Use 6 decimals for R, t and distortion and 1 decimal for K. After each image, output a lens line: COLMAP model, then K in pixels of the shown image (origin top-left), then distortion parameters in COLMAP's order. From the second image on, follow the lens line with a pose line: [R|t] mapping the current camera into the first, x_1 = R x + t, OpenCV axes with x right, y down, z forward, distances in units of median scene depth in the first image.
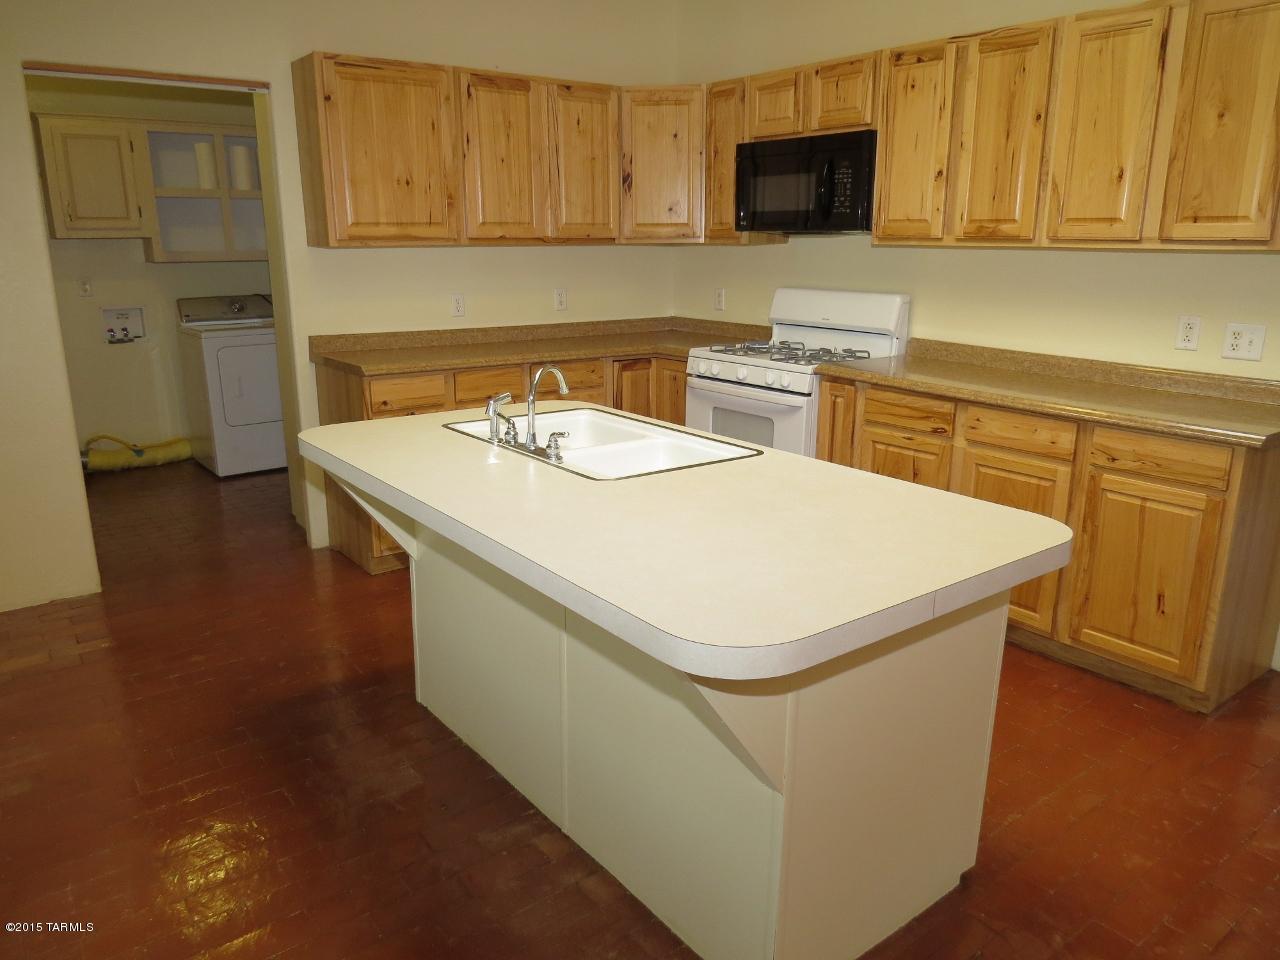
lens RADIAL K [[919.5, 0, 641.1], [0, 919.5, 473.8], [0, 0, 1]] dist [-0.025253, 0.009843]
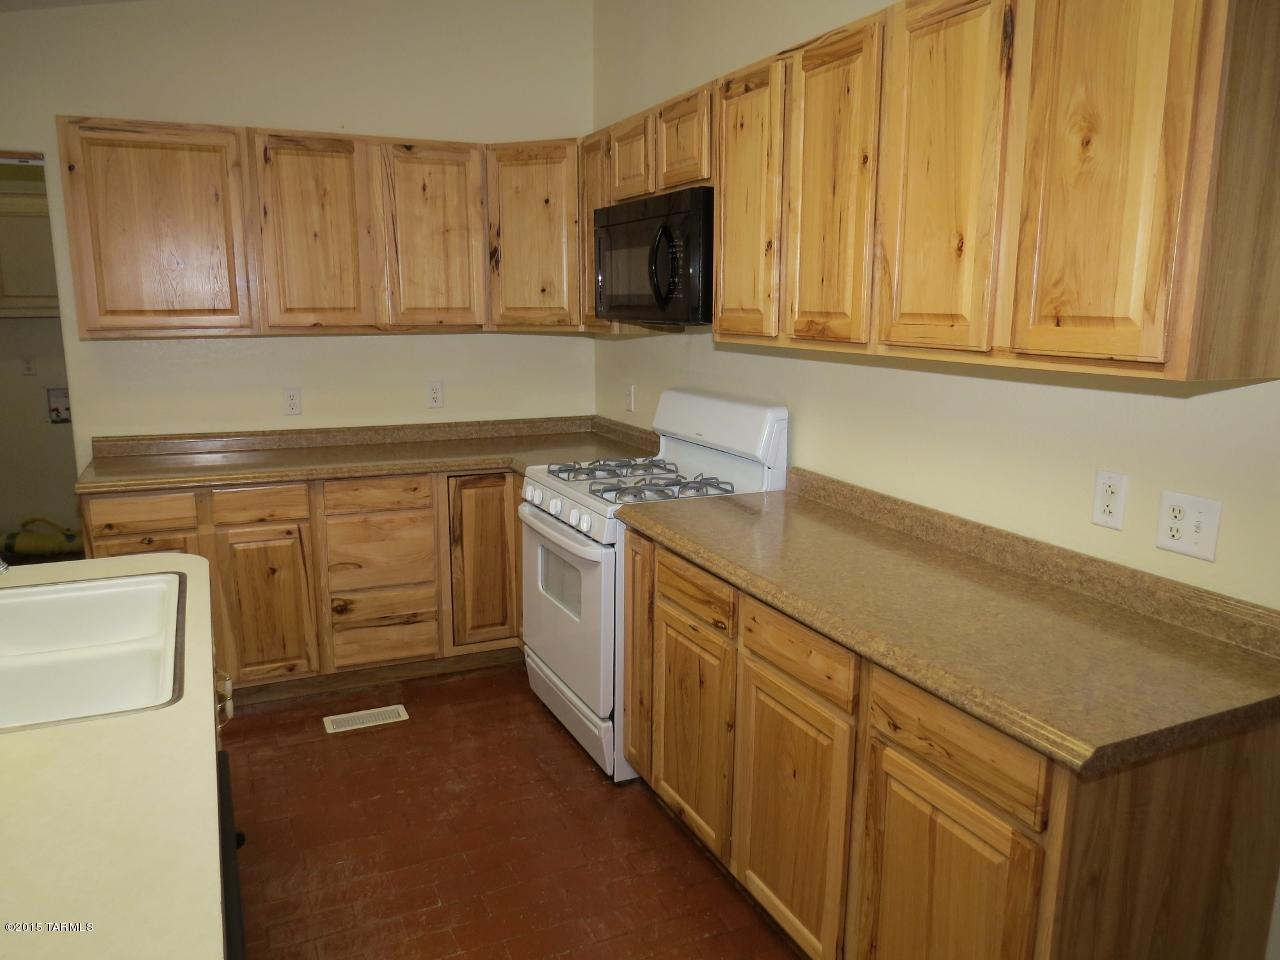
lens RADIAL K [[919.5, 0, 640.7], [0, 919.5, 472.1], [0, 0, 1]] dist [-0.025253, 0.009843]
pose [[0.976497, 0.040712, -0.211649, 0.347820], [-0.055182, 0.996492, -0.062918, -0.096620], [0.208345, 0.073118, 0.975318, 0.281210]]
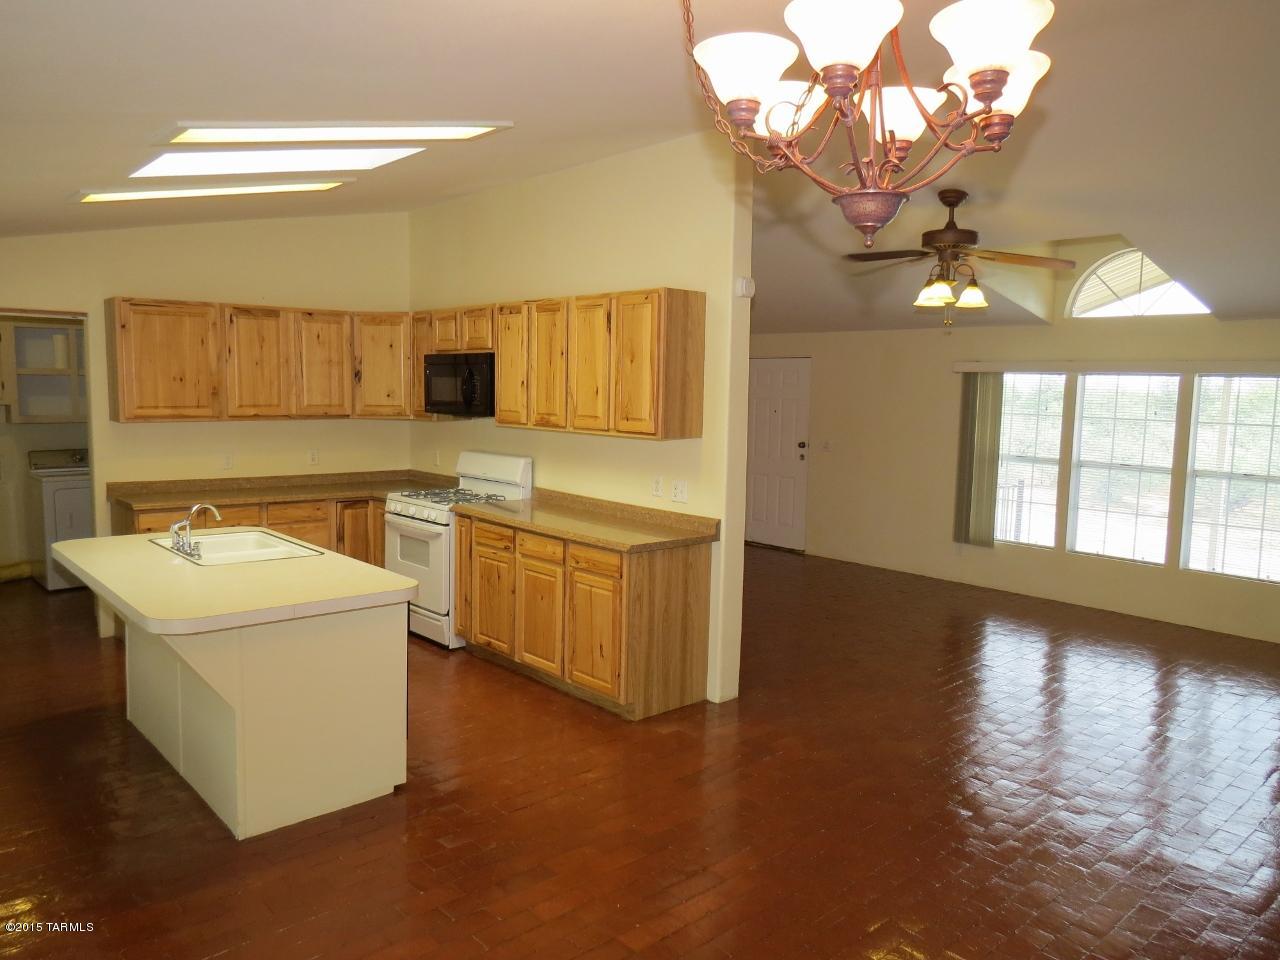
lens RADIAL K [[919.5, 0, 645.6], [0, 919.5, 473.0], [0, 0, 1]] dist [-0.025253, 0.009843]
pose [[0.996379, 0.008330, 0.084614, 0.364114], [0.004873, 0.987958, -0.154644, 0.059375], [-0.084884, 0.154497, 0.984340, -0.480837]]
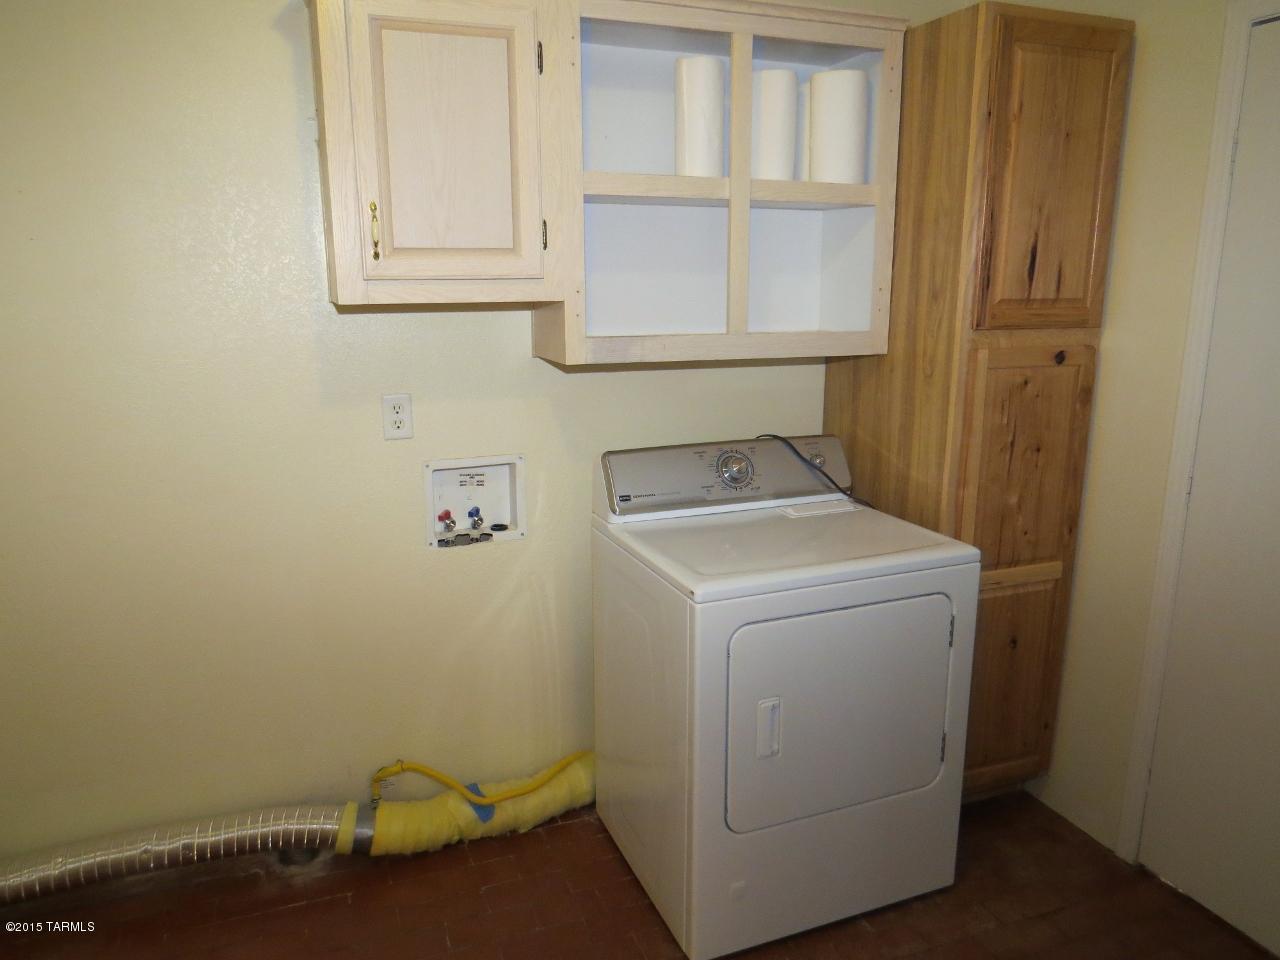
lens RADIAL K [[919.5, 0, 635.7], [0, 919.5, 474.0], [0, 0, 1]] dist [-0.025253, 0.009843]
pose [[0.959203, 0.061391, -0.275971, -0.566018], [-0.069280, 0.997418, -0.018920, -0.259385], [0.274097, 0.037267, 0.960980, 0.914555]]
